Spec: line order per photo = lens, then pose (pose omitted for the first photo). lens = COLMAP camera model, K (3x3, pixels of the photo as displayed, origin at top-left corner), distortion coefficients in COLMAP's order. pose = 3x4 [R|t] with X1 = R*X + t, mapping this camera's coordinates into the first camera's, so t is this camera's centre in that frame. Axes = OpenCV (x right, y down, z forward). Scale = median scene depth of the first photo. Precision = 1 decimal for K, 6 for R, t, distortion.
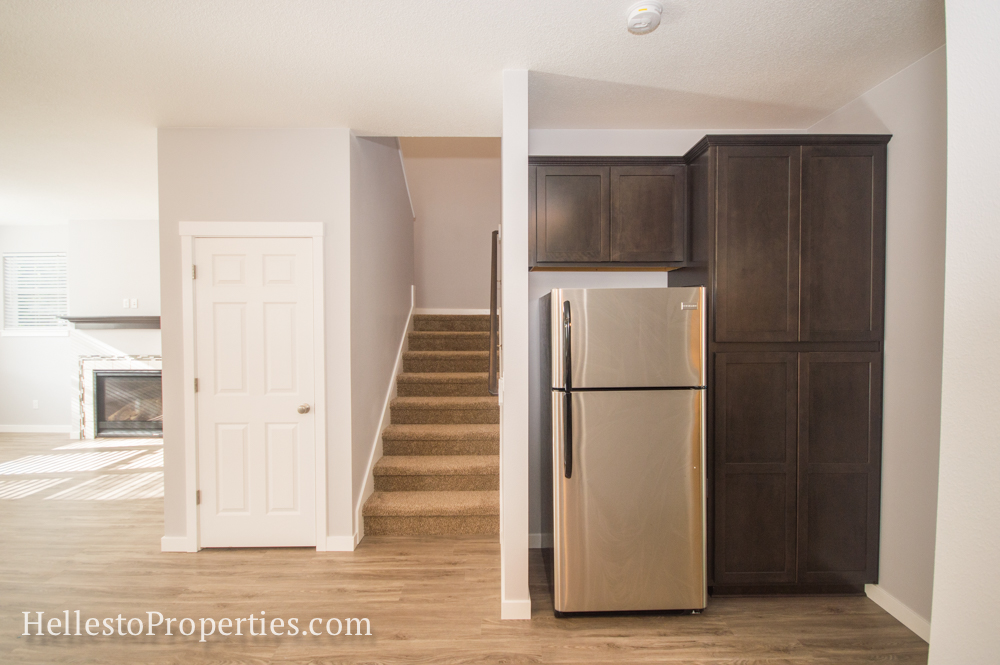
lens RADIAL K [[442.9, 0, 502.2], [0, 442.9, 329.5], [0, 0, 1]] dist [-0.001816, -0.000370]
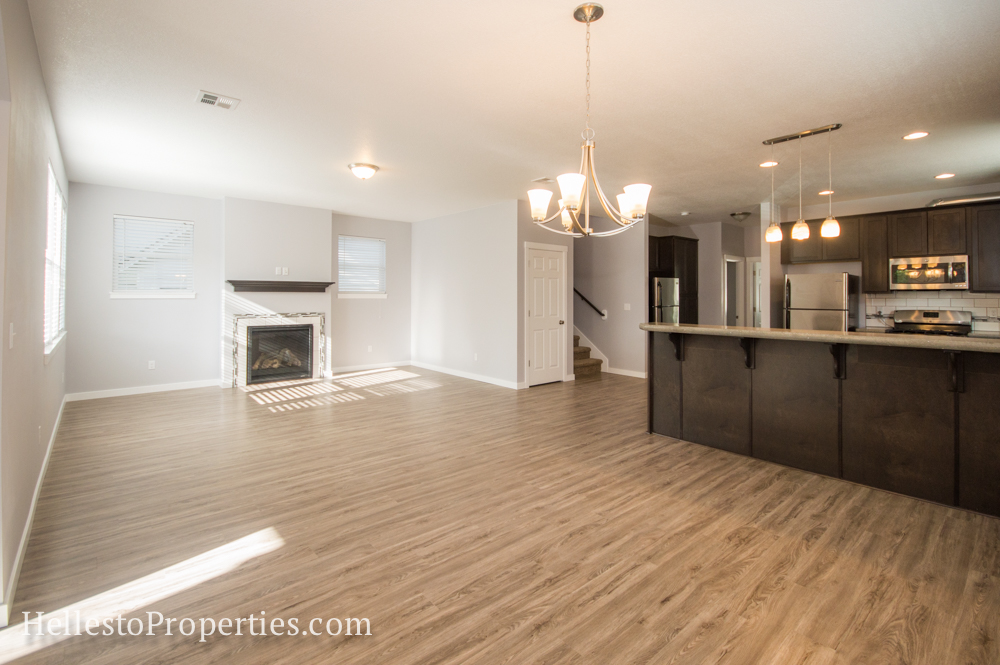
lens RADIAL K [[464.9, 0, 502.8], [0, 464.9, 292.0], [0, 0, 1]] dist [-0.001832, -0.000480]
pose [[0.761006, 0.005371, 0.648723, -1.949756], [0.009113, 0.999779, -0.018968, 0.046861], [-0.648681, 0.020347, 0.760788, -0.610088]]
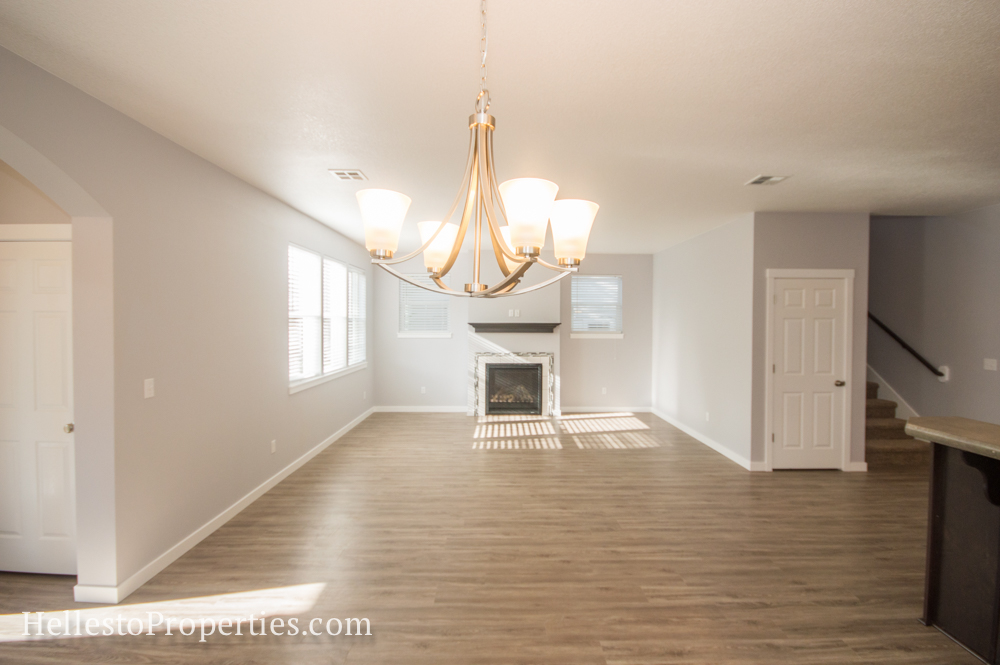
lens RADIAL K [[442.9, 0, 502.2], [0, 442.9, 329.5], [0, 0, 1]] dist [-0.001816, -0.000370]
pose [[0.999973, -0.000013, 0.007388, -1.428765], [0.000016, 1.000000, -0.000509, -0.015411], [-0.007388, 0.000509, 0.999973, -0.523987]]
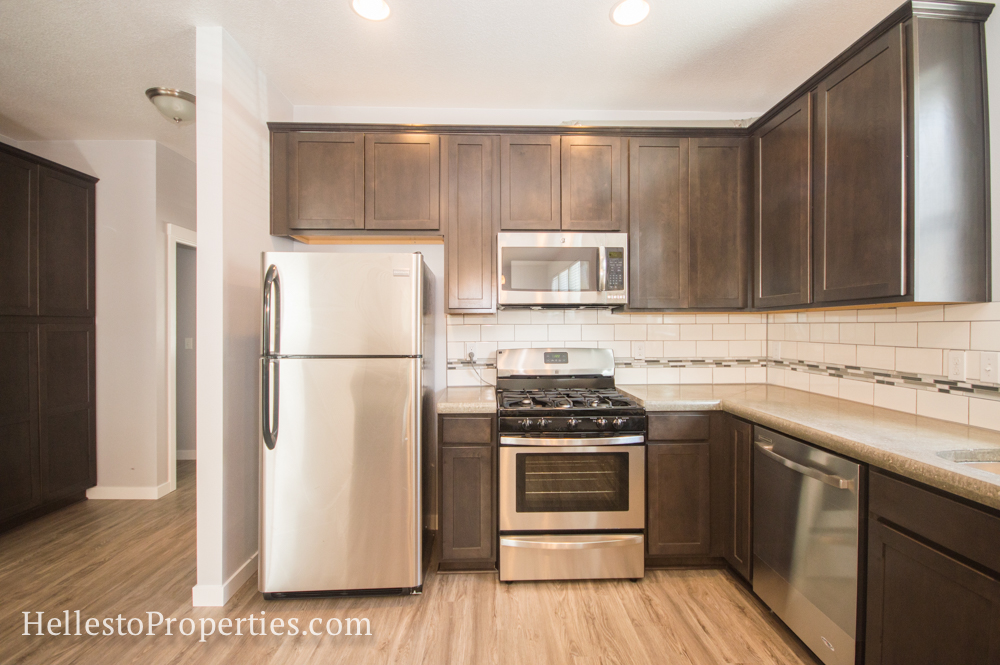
lens RADIAL K [[442.9, 0, 502.2], [0, 442.9, 329.5], [0, 0, 1]] dist [-0.001816, -0.000370]
pose [[-0.018671, -0.005130, 0.999813, -0.419714], [0.016962, 0.999841, 0.005447, 0.055354], [-0.999682, 0.017061, -0.018581, -0.215078]]
